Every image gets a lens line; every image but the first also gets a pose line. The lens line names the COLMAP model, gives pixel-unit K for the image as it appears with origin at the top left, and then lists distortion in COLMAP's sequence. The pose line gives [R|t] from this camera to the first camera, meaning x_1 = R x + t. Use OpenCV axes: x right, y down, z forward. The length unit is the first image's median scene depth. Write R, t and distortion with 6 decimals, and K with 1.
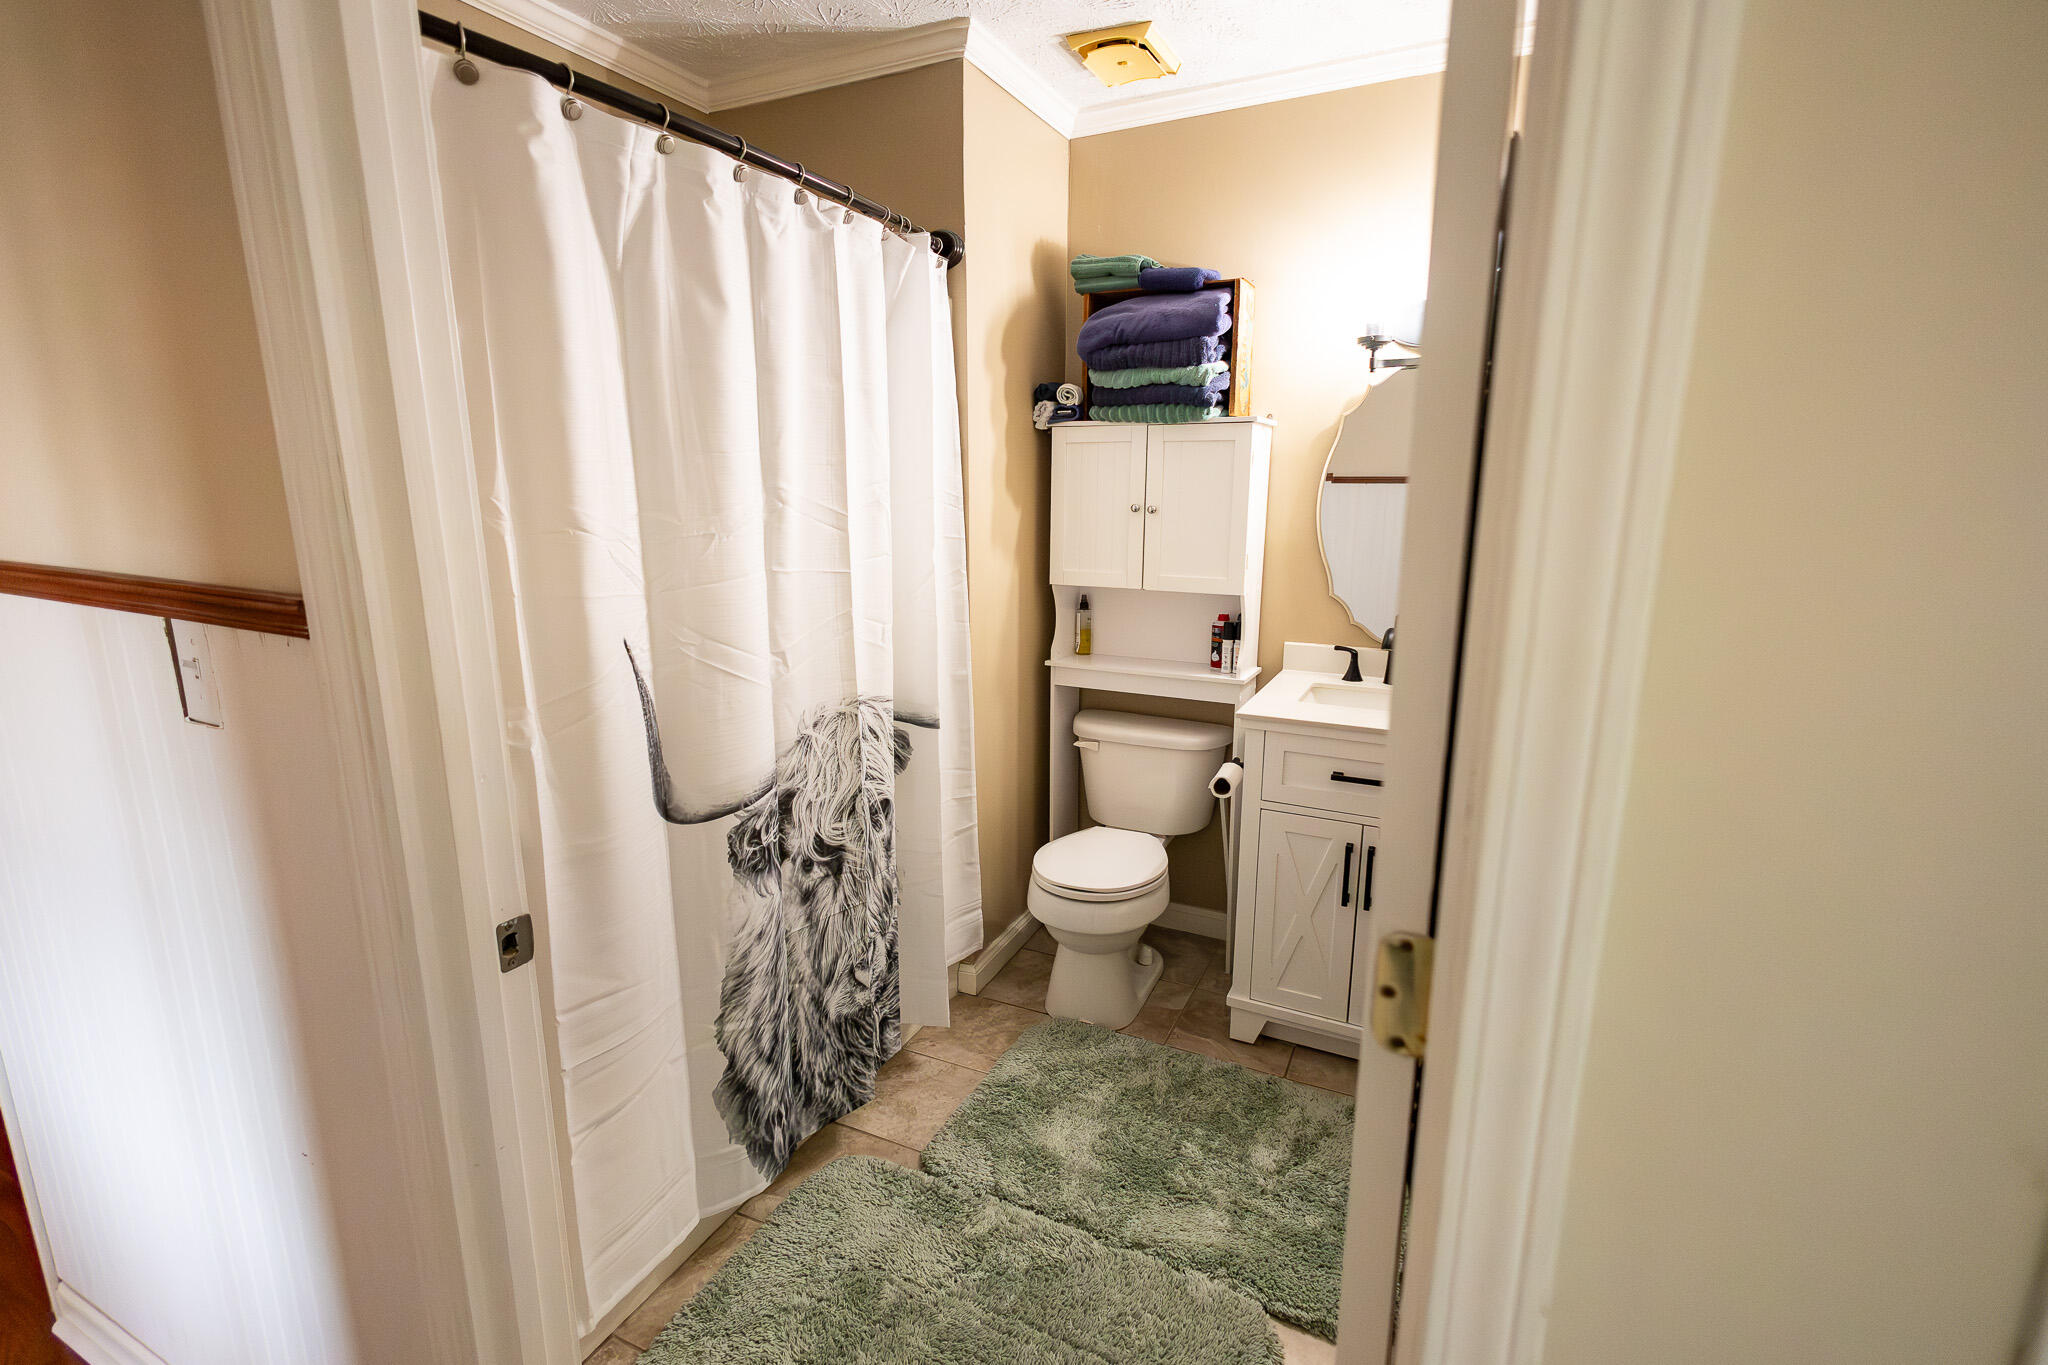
lens RADIAL K [[931.2, 0, 1017.9], [0, 931.2, 683.2], [0, 0, 1]] dist [0.013802, -0.000259]
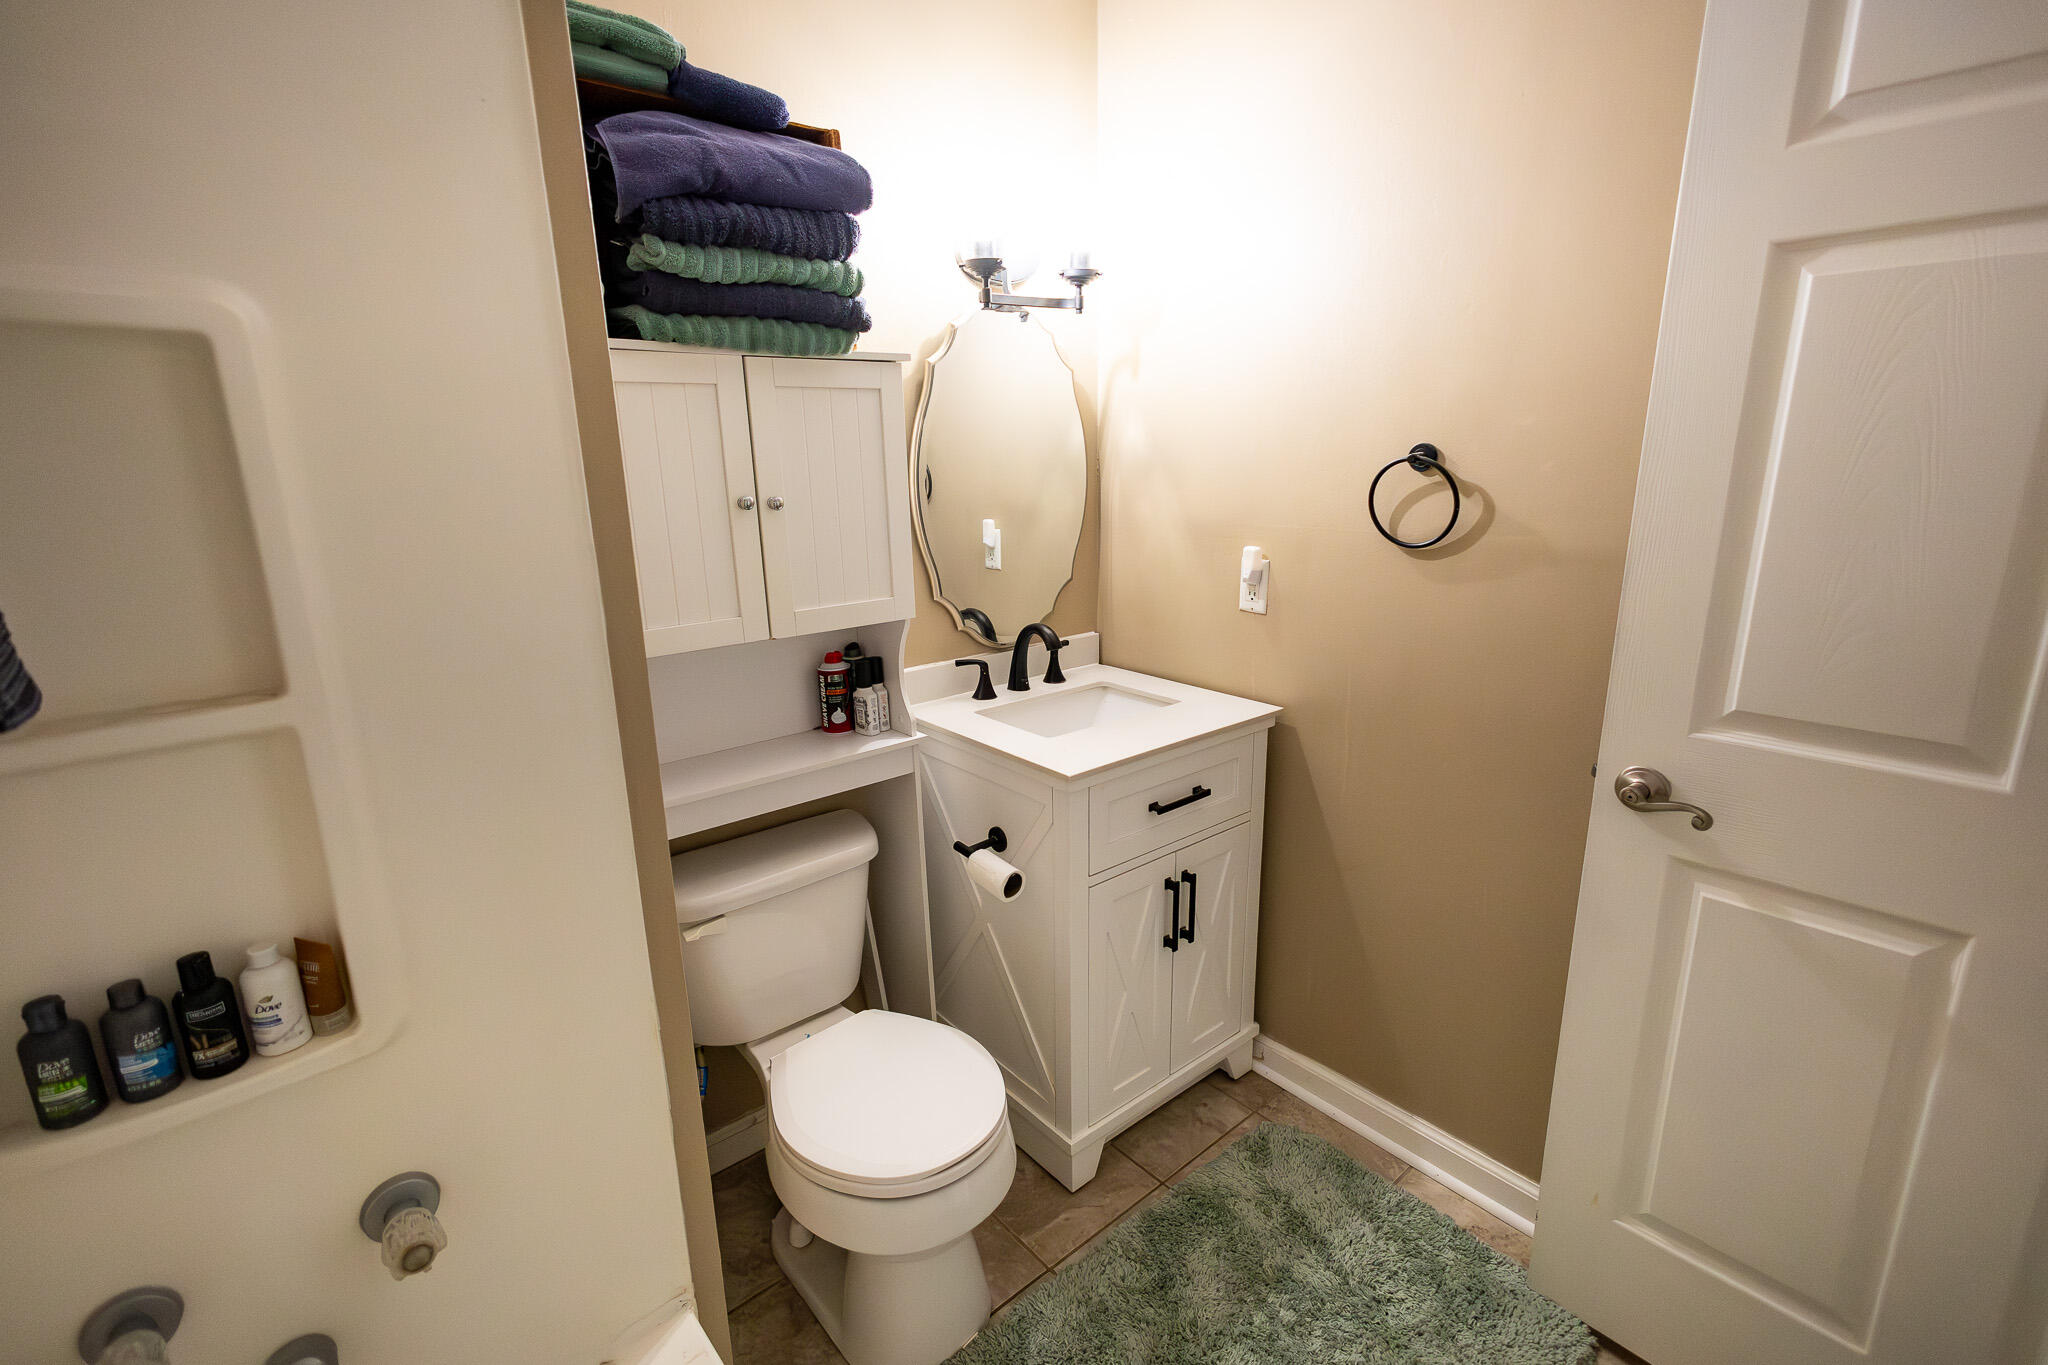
lens RADIAL K [[931.2, 0, 1017.9], [0, 931.2, 683.2], [0, 0, 1]] dist [0.013802, -0.000259]
pose [[0.409850, -0.238178, 0.880508, -0.340925], [0.221491, 0.962403, 0.157233, -0.137027], [-0.884853, 0.130583, 0.447195, 0.621059]]
